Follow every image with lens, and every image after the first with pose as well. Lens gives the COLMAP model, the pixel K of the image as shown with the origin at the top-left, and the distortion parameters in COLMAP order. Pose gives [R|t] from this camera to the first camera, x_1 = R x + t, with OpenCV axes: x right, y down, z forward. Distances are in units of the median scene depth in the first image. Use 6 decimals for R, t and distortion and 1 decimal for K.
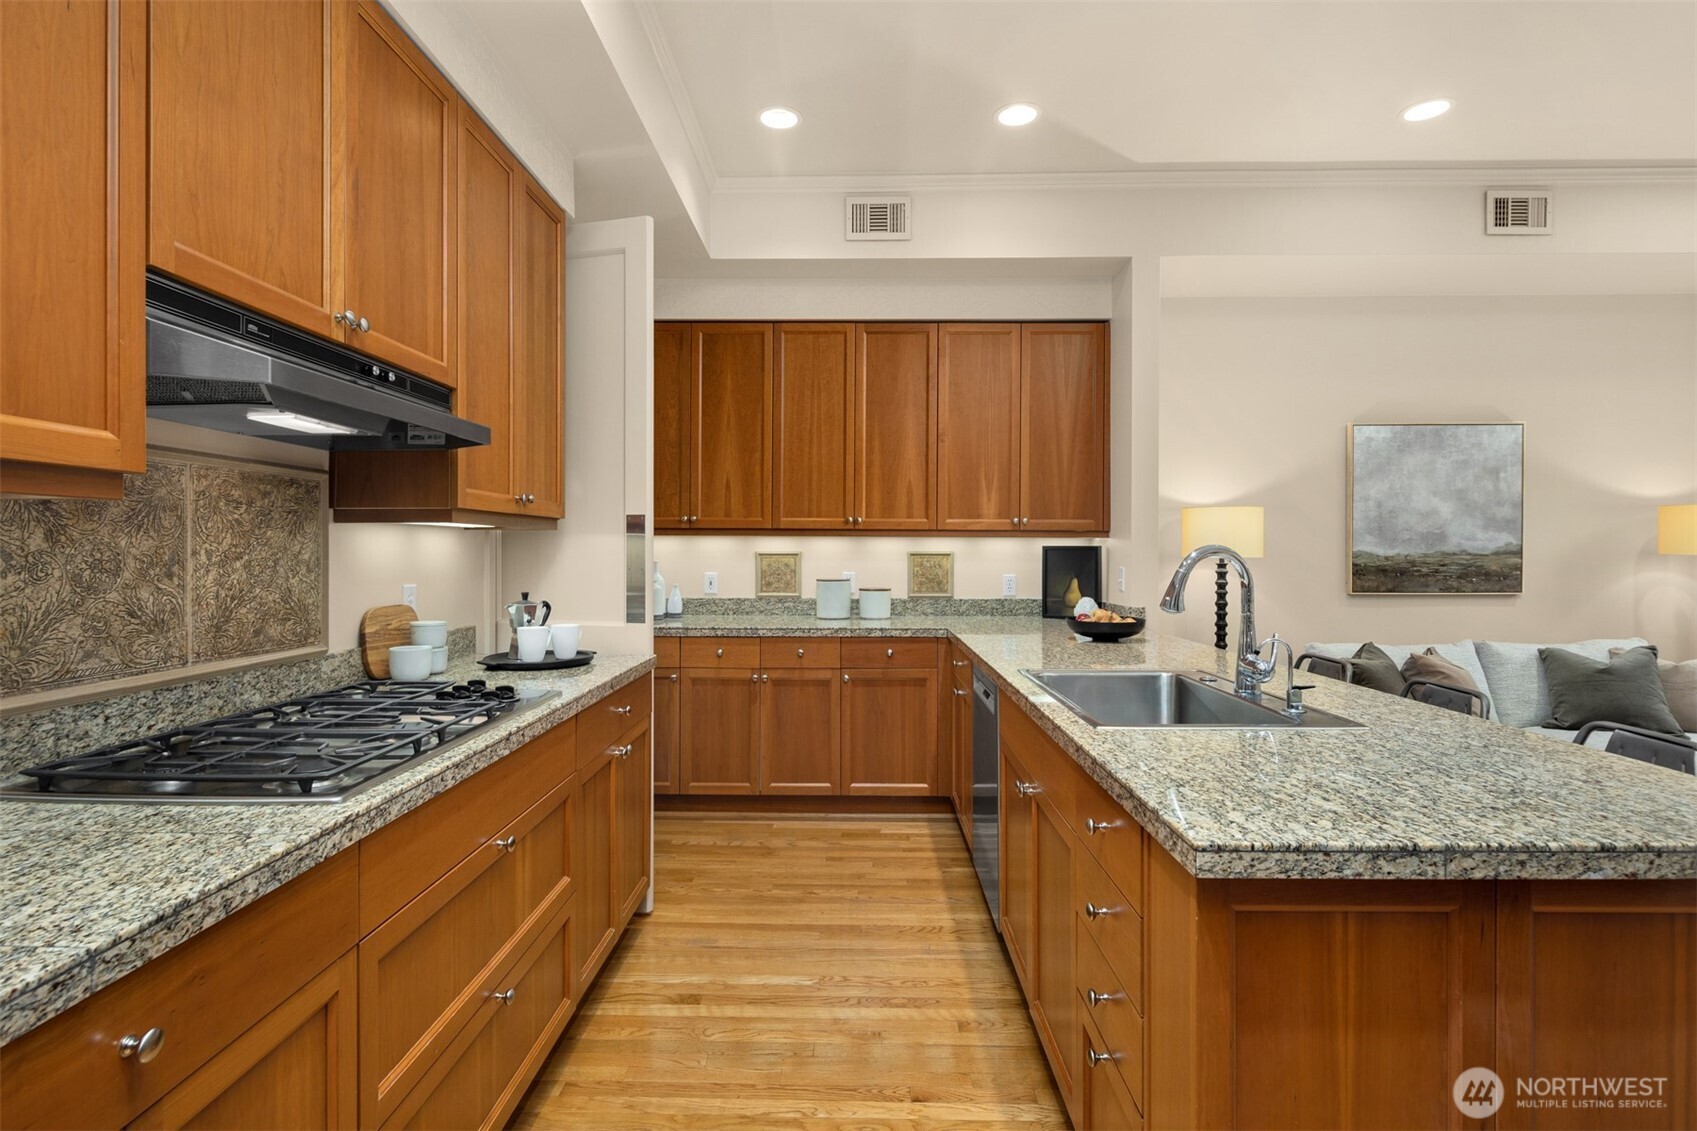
lens RADIAL K [[836.1, 0, 840.3], [0, 836.1, 547.6], [0, 0, 1]] dist [0.006824, -0.005434]
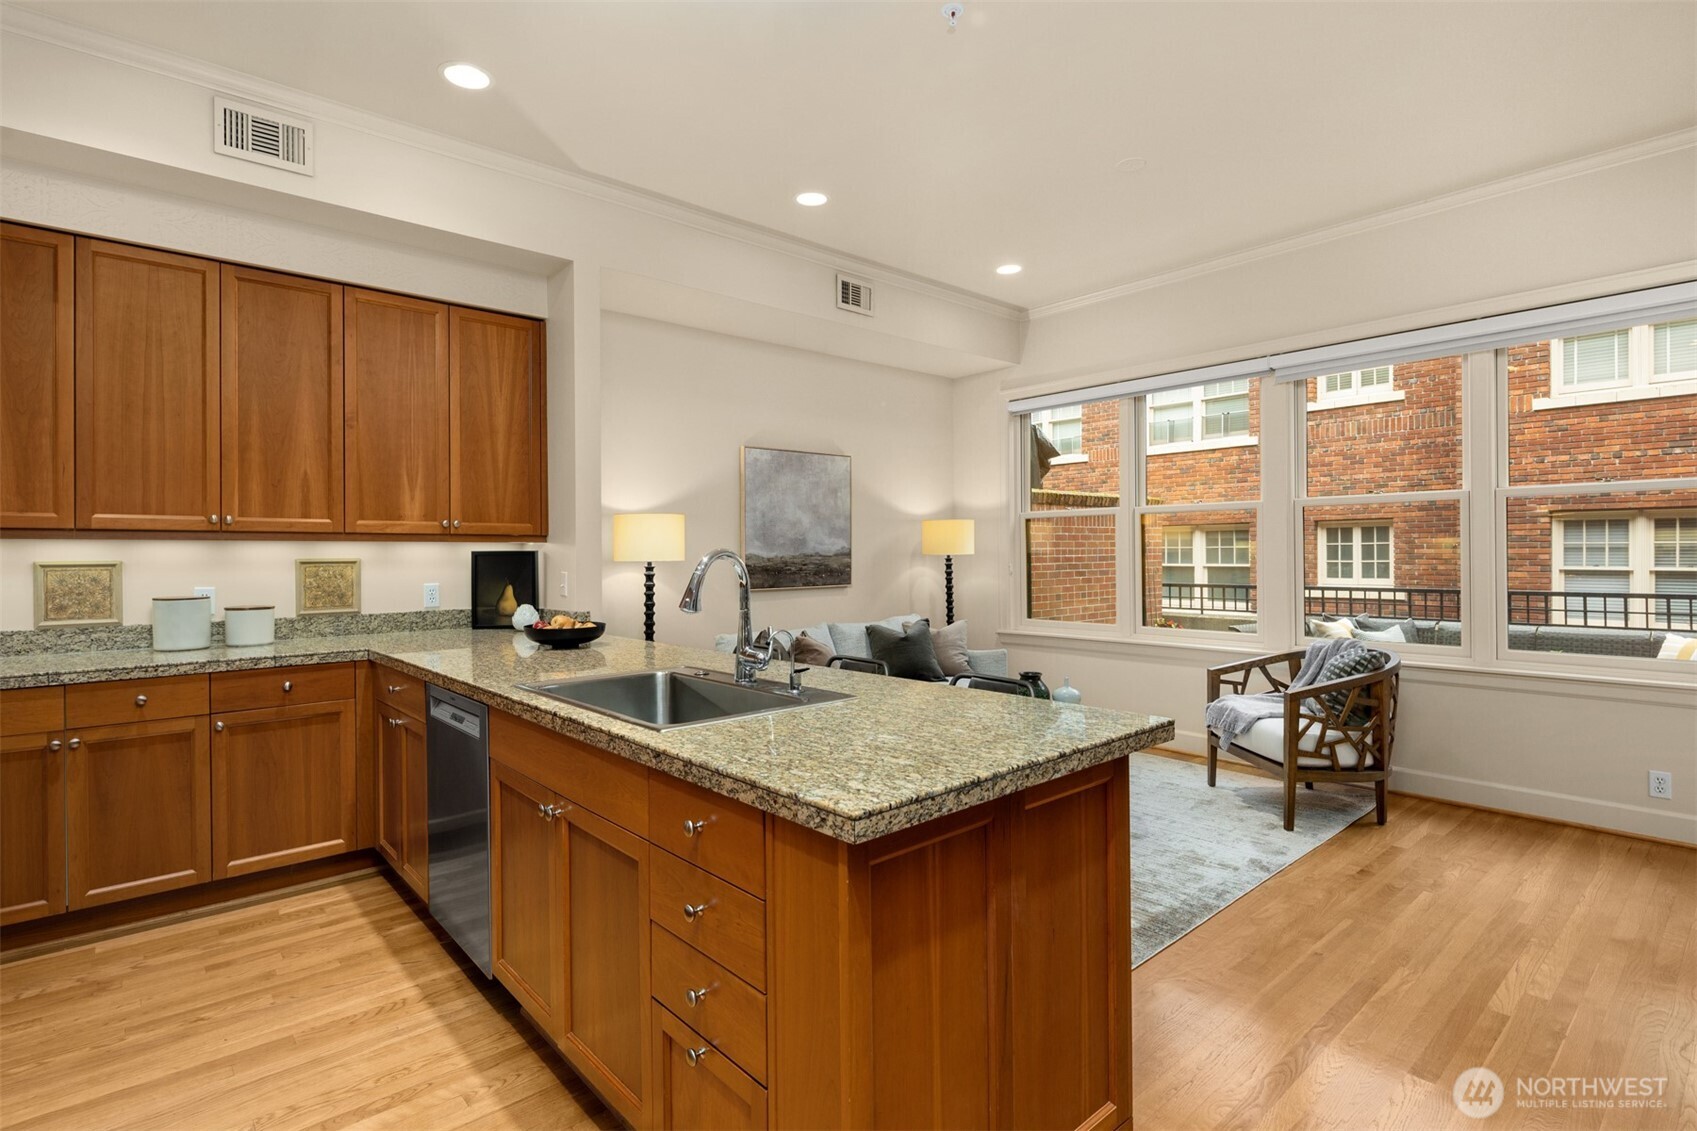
lens RADIAL K [[836.1, 0, 849.1], [0, 836.1, 550.2], [0, 0, 1]] dist [0.006824, -0.005434]
pose [[0.731822, -0.005239, 0.681476, -0.092151], [0.006976, 0.999976, 0.000197, -0.000502], [-0.681461, 0.004610, 0.731840, 0.047795]]
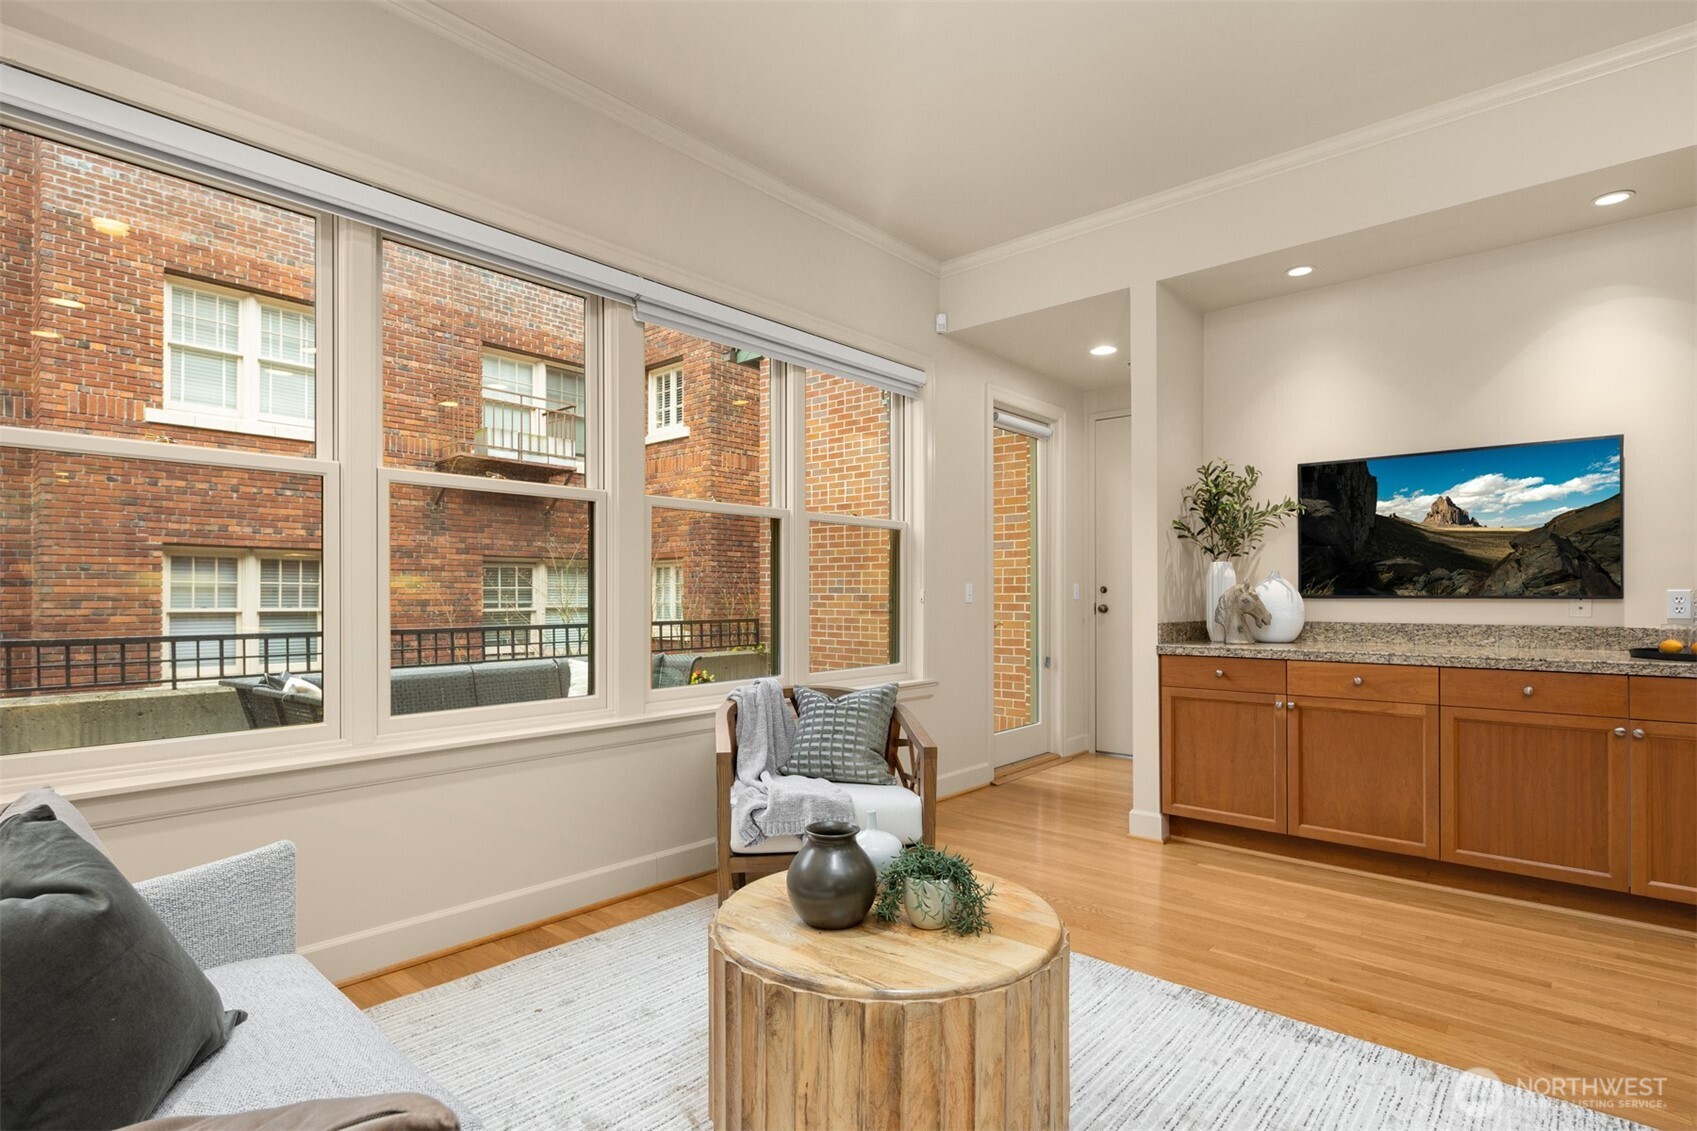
lens RADIAL K [[836.1, 0, 846.6], [0, 836.1, 595.1], [0, 0, 1]] dist [0.006824, -0.005434]
pose [[-0.753641, 0.000891, 0.657286, 0.509499], [-0.001002, 0.999996, -0.002504, 0.036198], [-0.657286, -0.002546, -0.753637, 1.027003]]
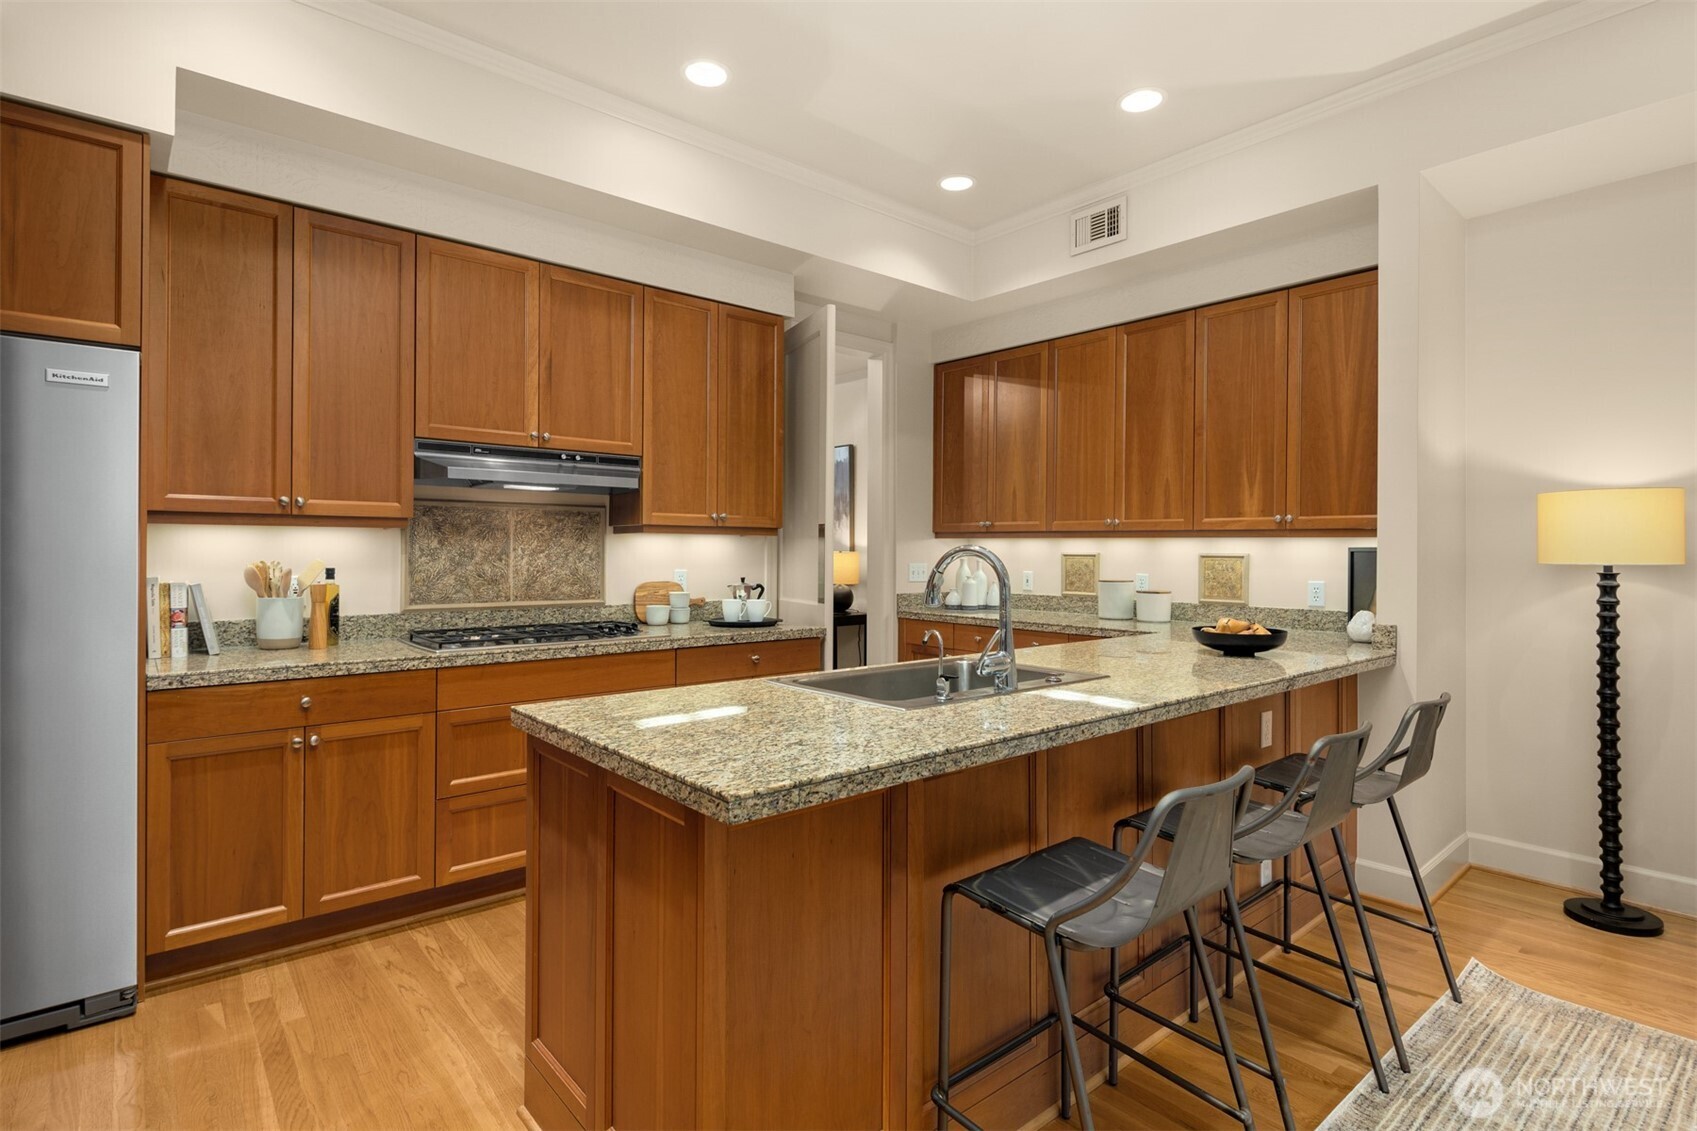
lens RADIAL K [[836.1, 0, 841.2], [0, 836.1, 548.7], [0, 0, 1]] dist [0.006824, -0.005434]
pose [[0.658320, 0.000594, -0.752738, 0.601699], [-0.002958, 0.999994, -0.001797, 0.002461], [0.752733, 0.003409, 0.658317, 0.089945]]
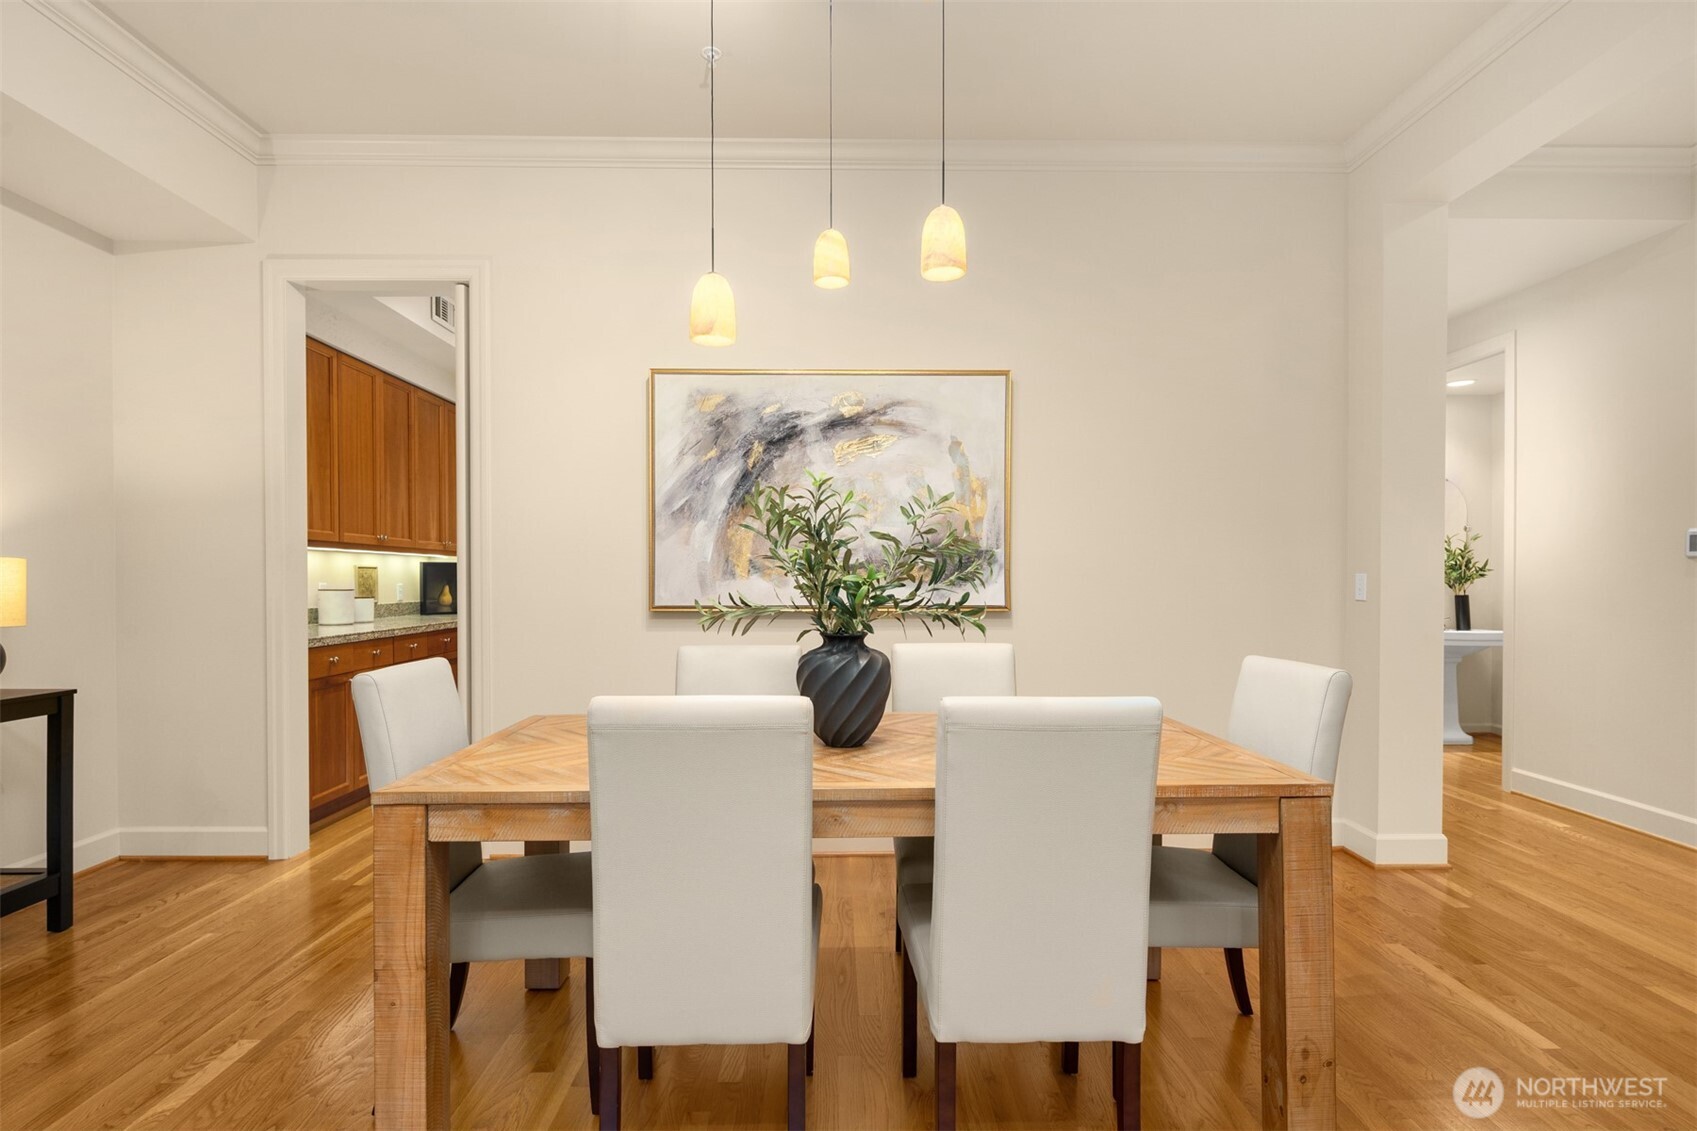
lens RADIAL K [[836.1, 0, 854.2], [0, 836.1, 576.7], [0, 0, 1]] dist [0.006824, -0.005434]
pose [[-0.036542, -0.005473, 0.999317, -1.272563], [-0.001156, 0.999985, 0.005434, 0.015694], [-0.999331, -0.000957, -0.036547, 0.401400]]
